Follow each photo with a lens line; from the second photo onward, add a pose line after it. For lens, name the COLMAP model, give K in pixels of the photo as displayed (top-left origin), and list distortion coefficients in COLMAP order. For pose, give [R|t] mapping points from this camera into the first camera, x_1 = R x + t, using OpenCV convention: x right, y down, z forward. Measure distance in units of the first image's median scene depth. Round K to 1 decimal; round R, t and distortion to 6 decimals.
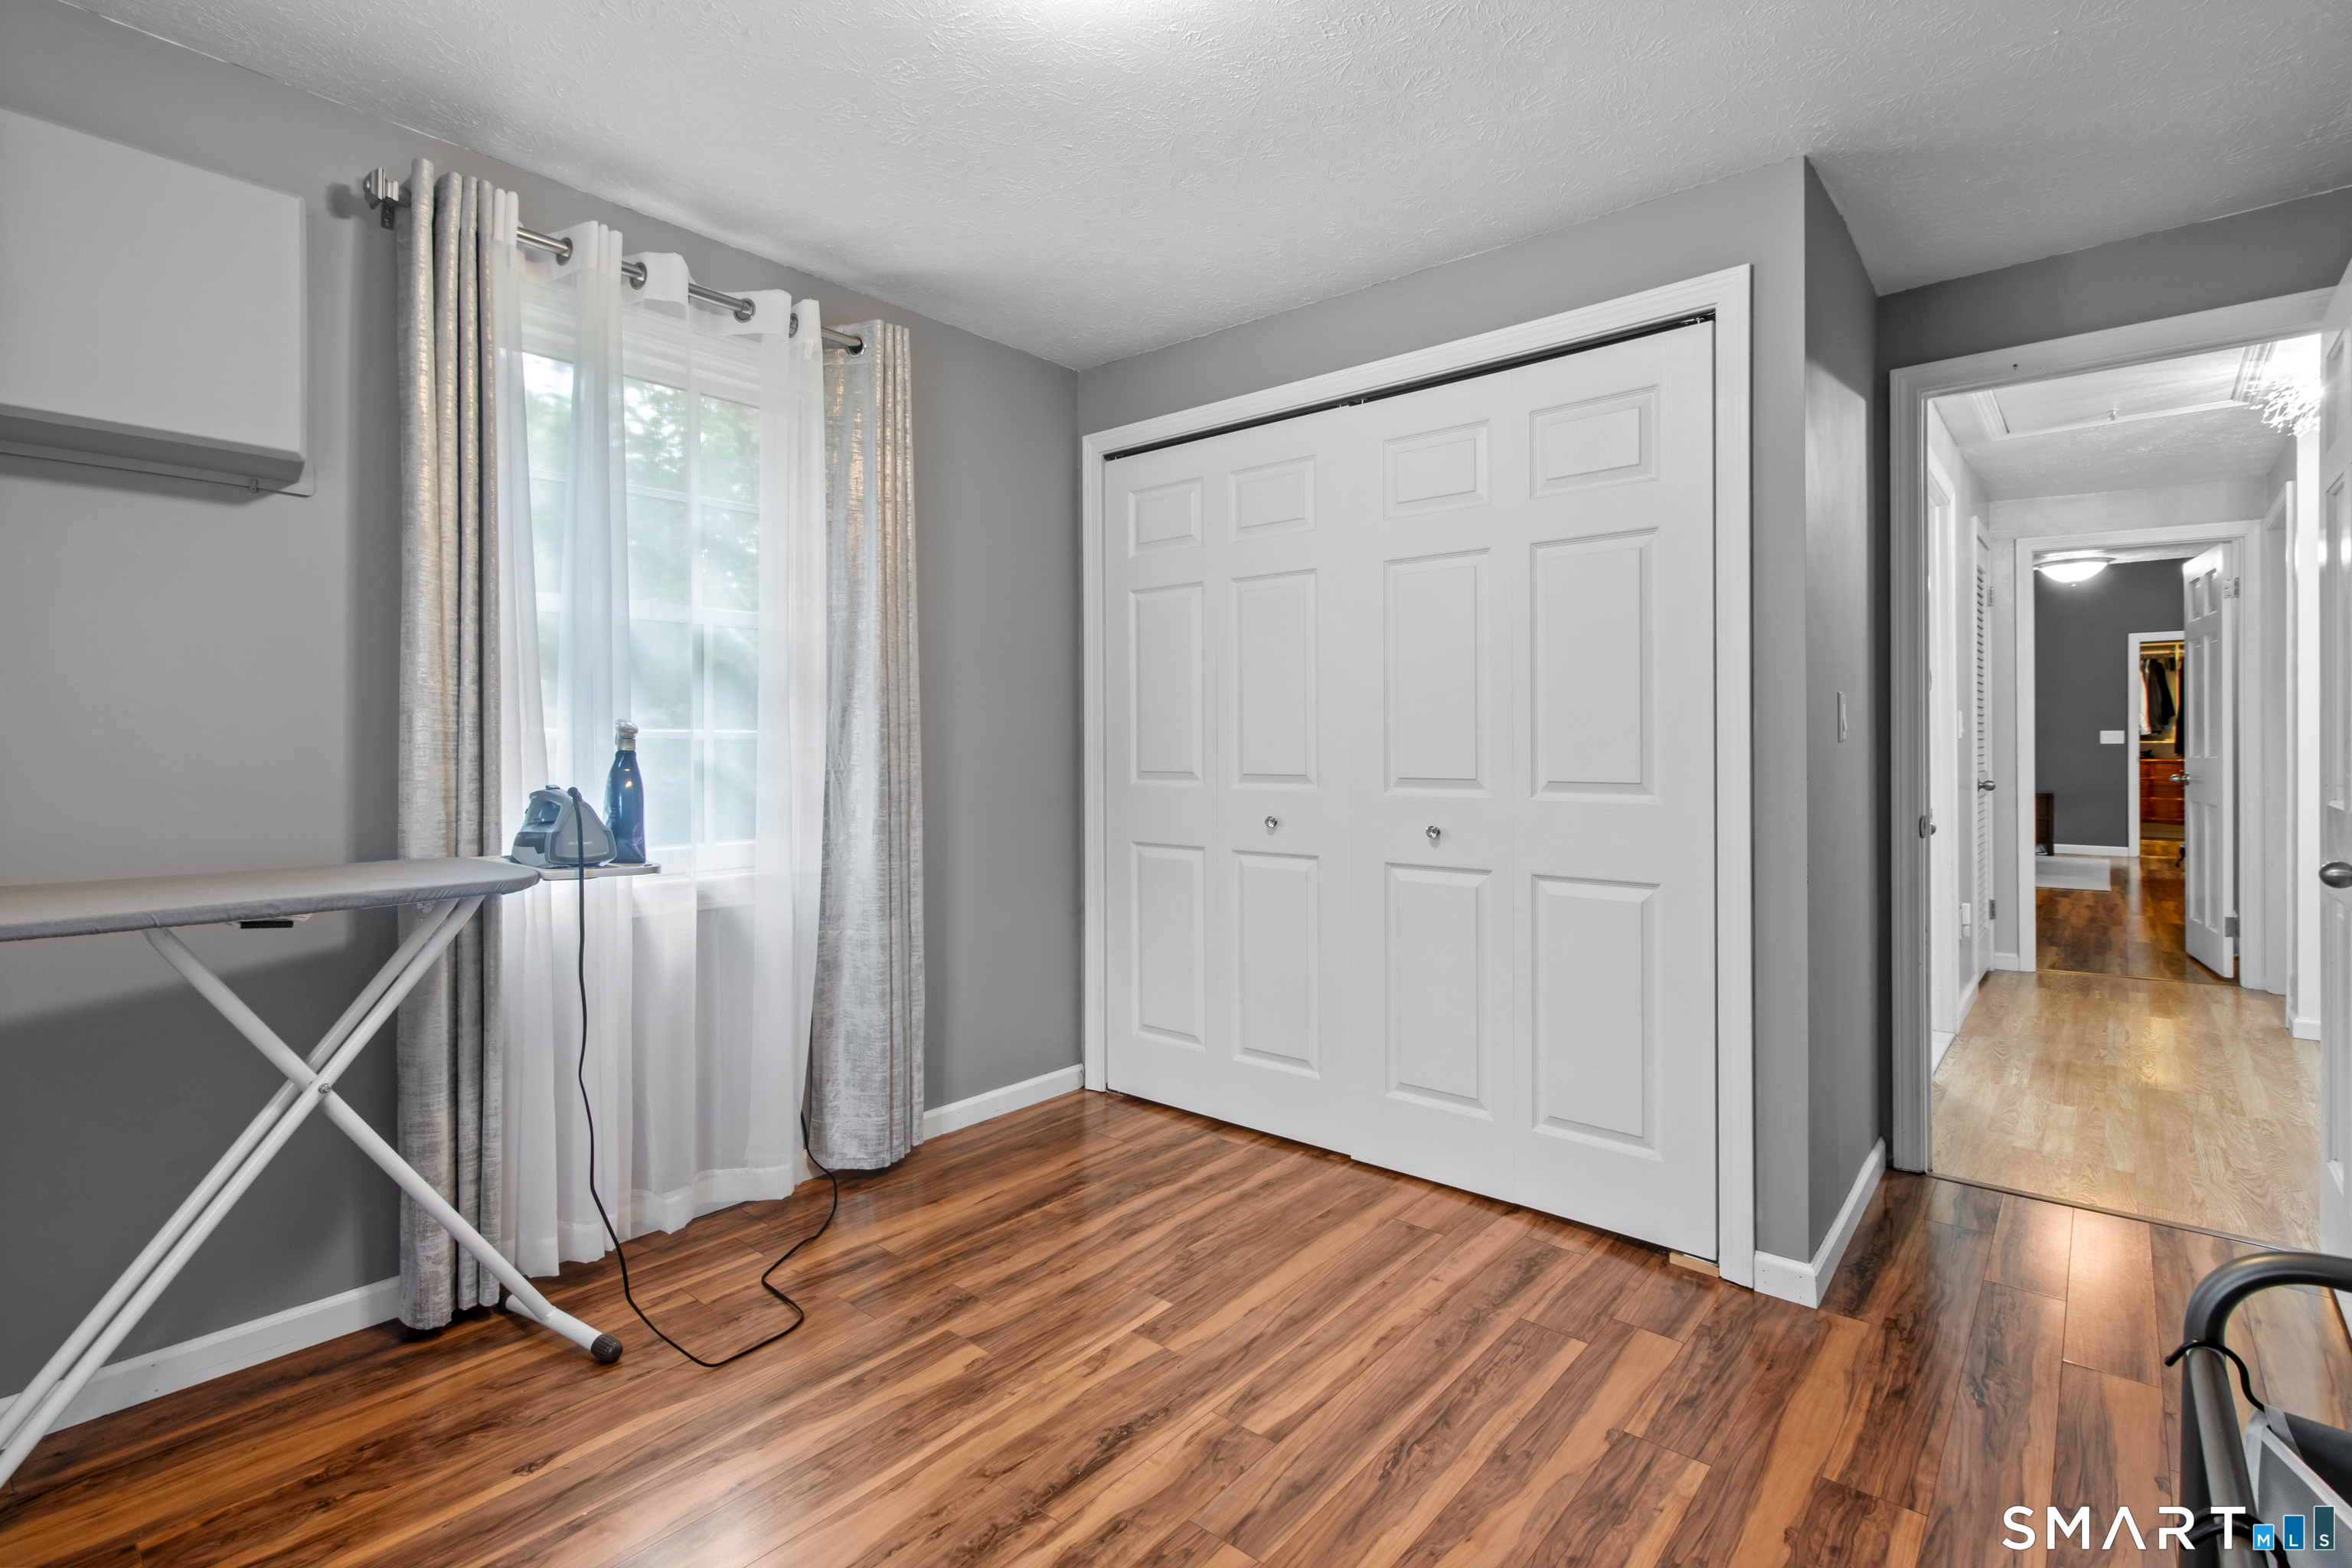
lens RADIAL K [[1112.2, 0, 1178.9], [0, 1112.2, 751.6], [0, 0, 1]] dist [0.003544, 0.000412]
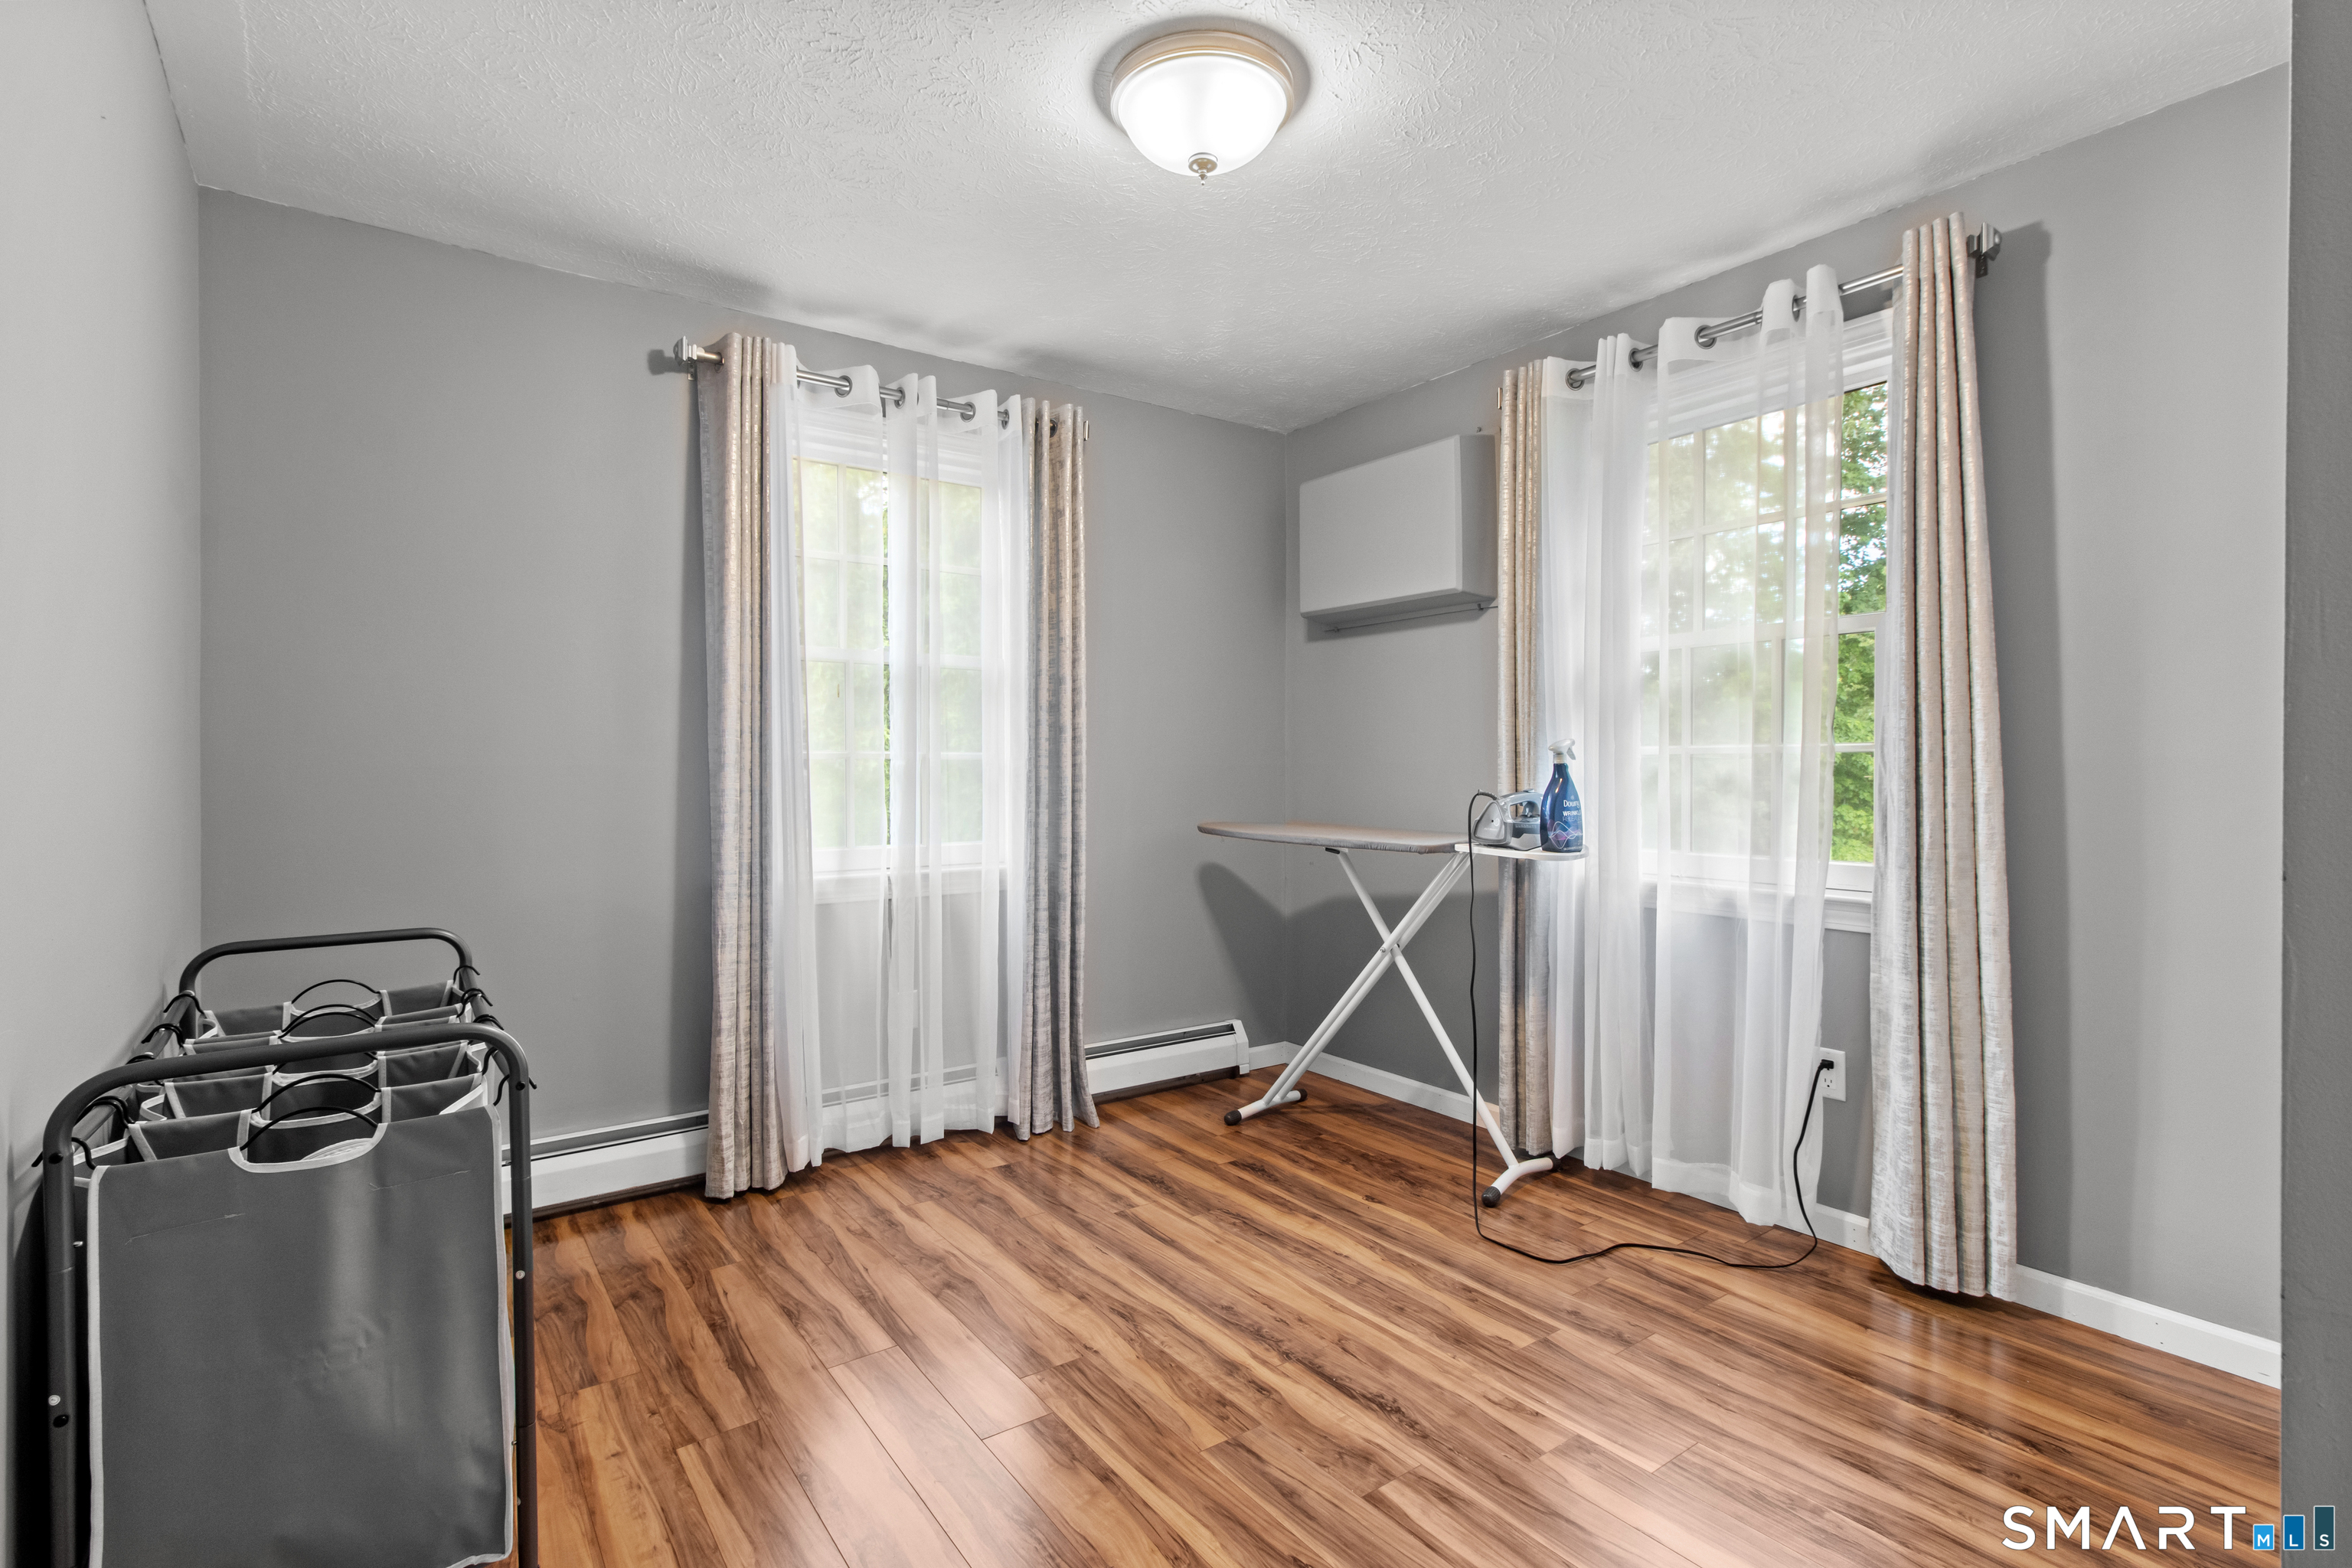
lens RADIAL K [[1128.2, 0, 1174.8], [0, 1128.2, 812.5], [0, 0, 1]] dist [0.004437, -0.000052]
pose [[-0.260176, 0.036382, -0.964876, 0.963321], [-0.005173, 0.999223, 0.039073, 0.004285], [0.965547, 0.015157, -0.259785, 1.014218]]
